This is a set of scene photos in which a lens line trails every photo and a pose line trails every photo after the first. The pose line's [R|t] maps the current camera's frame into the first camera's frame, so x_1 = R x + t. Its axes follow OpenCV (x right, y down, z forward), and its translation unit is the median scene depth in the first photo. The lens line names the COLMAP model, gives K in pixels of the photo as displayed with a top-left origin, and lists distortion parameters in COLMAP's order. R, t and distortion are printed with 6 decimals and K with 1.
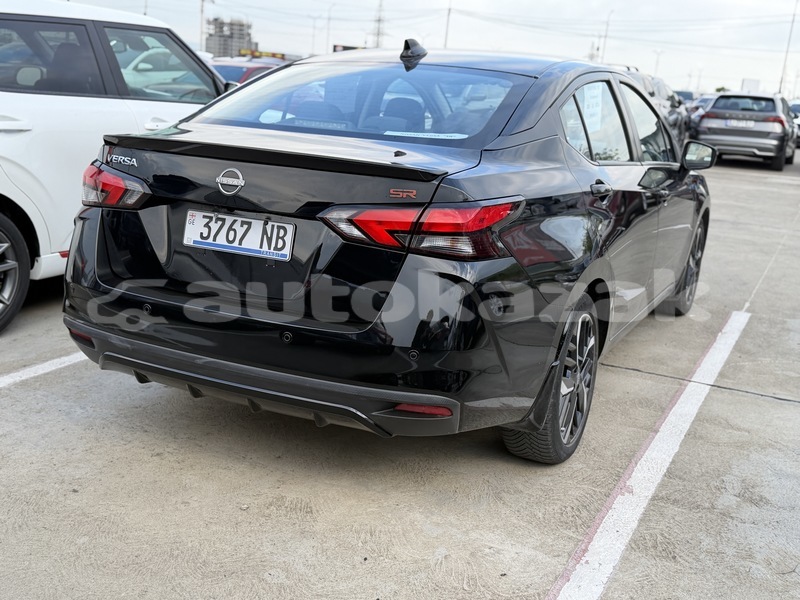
lens RADIAL K [[875.7, 0, 398.9], [0, 875.7, 311.1], [0, 0, 1]] dist [0.191193, -0.415923]
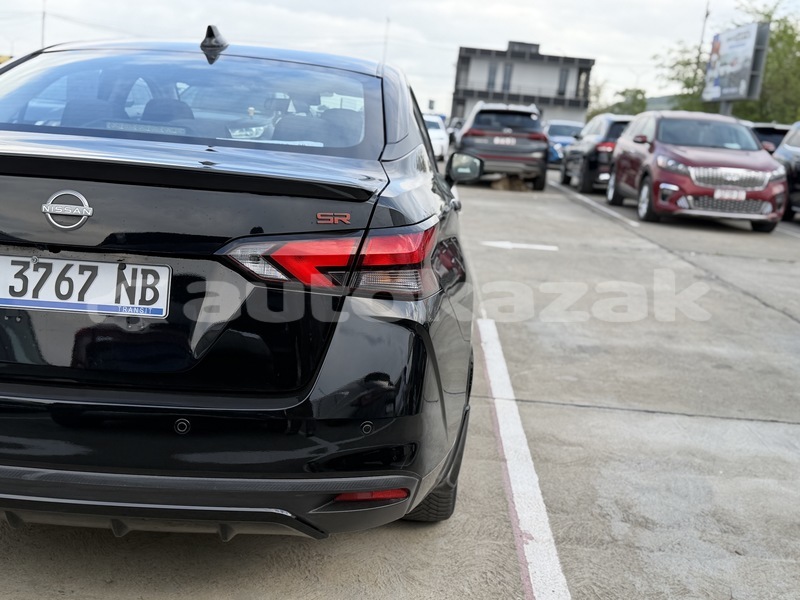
lens RADIAL K [[875.7, 0, 398.9], [0, 875.7, 311.1], [0, 0, 1]] dist [0.191193, -0.415923]
pose [[0.911731, -0.082812, 0.402354, -0.233886], [0.088097, 0.996097, 0.005389, -0.048302], [-0.401230, 0.030533, 0.915468, 0.259285]]
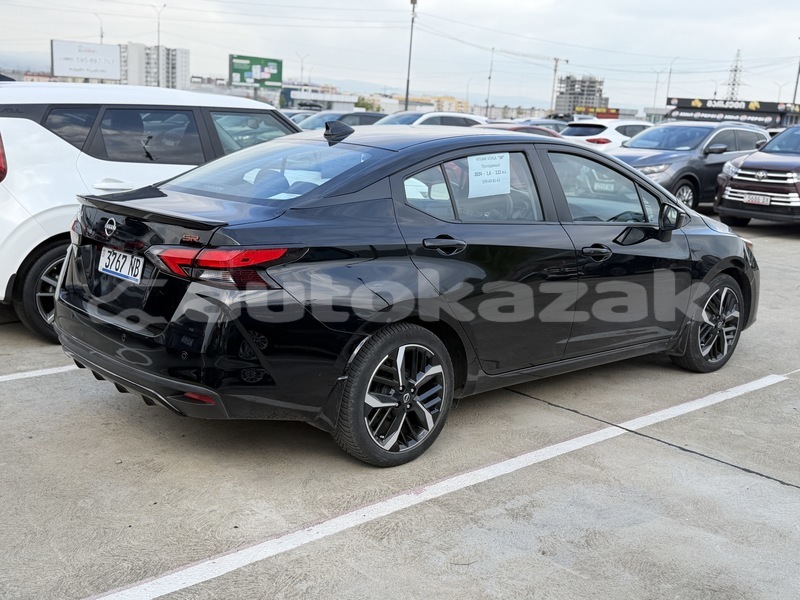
lens RADIAL K [[875.7, 0, 398.9], [0, 875.7, 311.1], [0, 0, 1]] dist [0.191193, -0.415923]
pose [[0.927666, 0.058436, -0.368812, 0.757140], [-0.079982, 0.995851, -0.043391, 0.013355], [0.364746, 0.069751, 0.928491, -0.151420]]
